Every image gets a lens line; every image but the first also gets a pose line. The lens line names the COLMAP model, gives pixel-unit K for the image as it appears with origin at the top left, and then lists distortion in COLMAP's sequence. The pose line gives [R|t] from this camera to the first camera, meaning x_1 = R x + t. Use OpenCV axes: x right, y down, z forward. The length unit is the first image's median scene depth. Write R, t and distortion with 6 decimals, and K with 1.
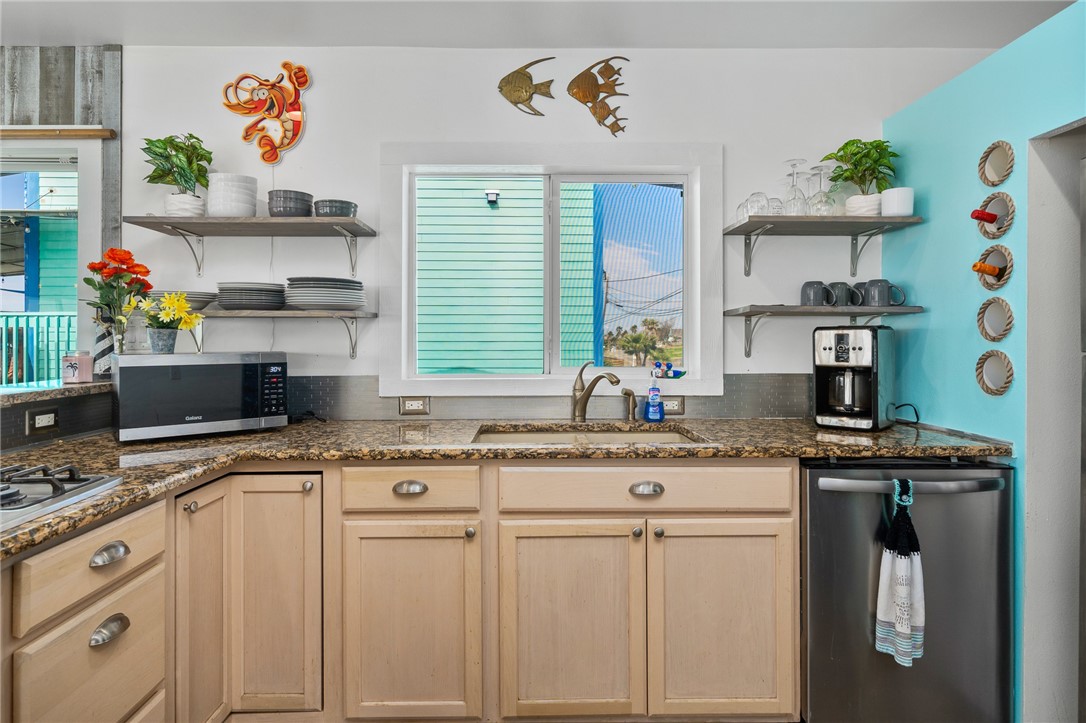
lens RADIAL K [[590.3, 0, 528.7], [0, 590.3, 338.0], [0, 0, 1]] dist [0.000152, 0.000606]
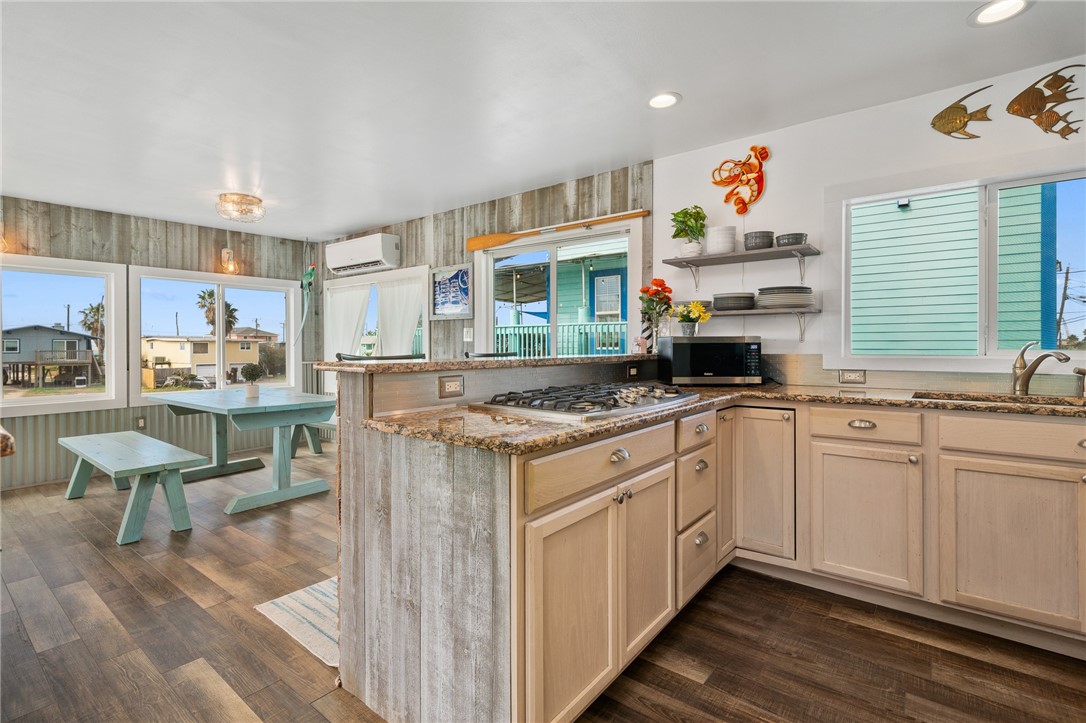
lens RADIAL K [[506.7, 0, 537.4], [0, 506.7, 346.3], [0, 0, 1]] dist [0.004634, -0.000659]
pose [[0.781913, 0.001038, -0.623387, -0.034198], [0.001949, 0.999990, 0.004109, 0.040901], [0.623384, -0.004428, 0.781903, -0.383418]]
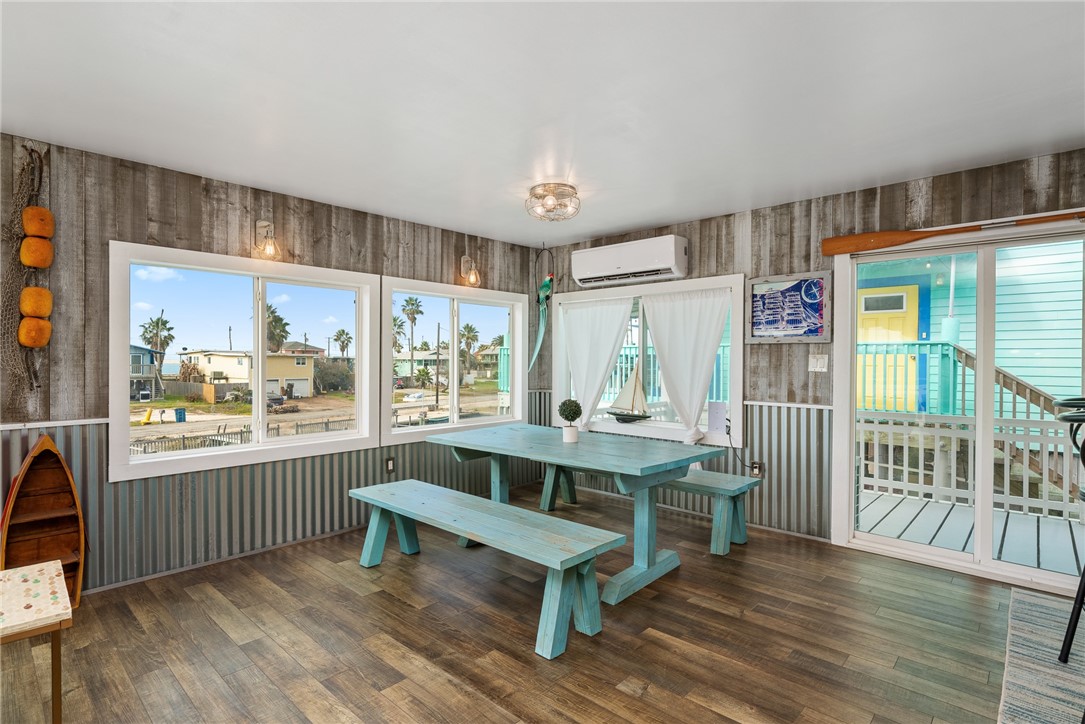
lens RADIAL K [[525.5, 0, 541.3], [0, 525.5, 363.1], [0, 0, 1]] dist [0.000710, -0.000729]
pose [[0.740435, 0.007321, -0.672089, -1.064923], [-0.004201, 0.999972, 0.006264, -0.005063], [0.672115, -0.001815, 0.740444, -0.764201]]
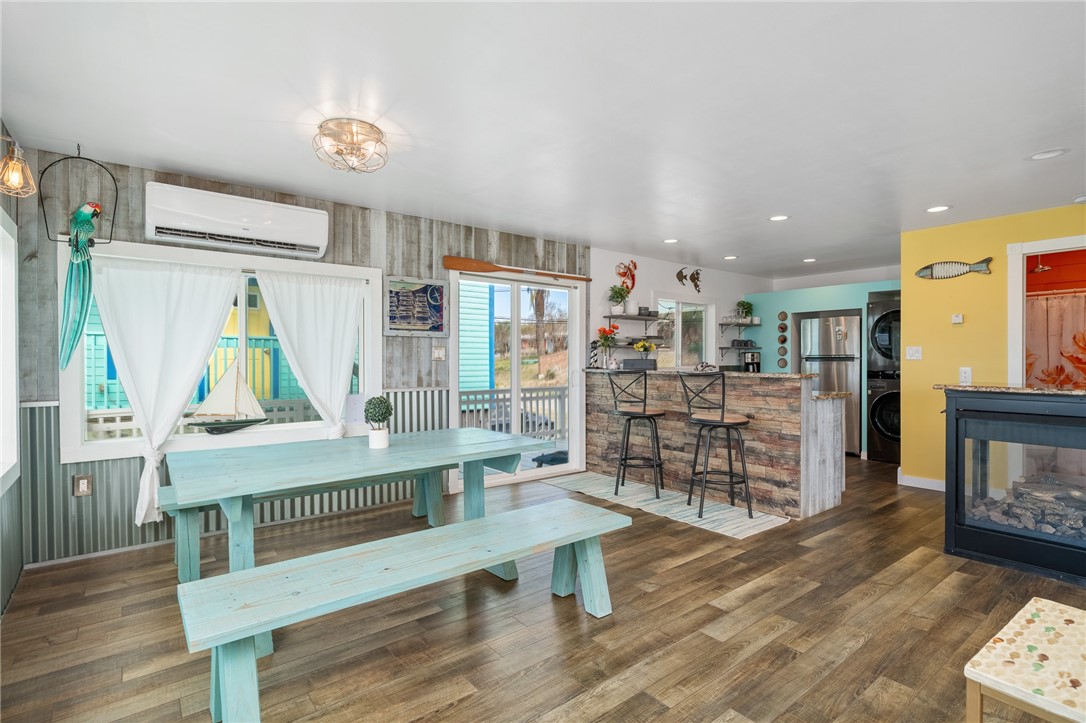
lens RADIAL K [[506.7, 0, 550.0], [0, 506.7, 359.2], [0, 0, 1]] dist [0.004634, -0.000659]
pose [[0.793893, -0.001181, 0.608056, -2.392783], [-0.001575, 0.999991, 0.003998, 0.014603], [-0.608055, -0.004131, 0.793884, -0.795501]]
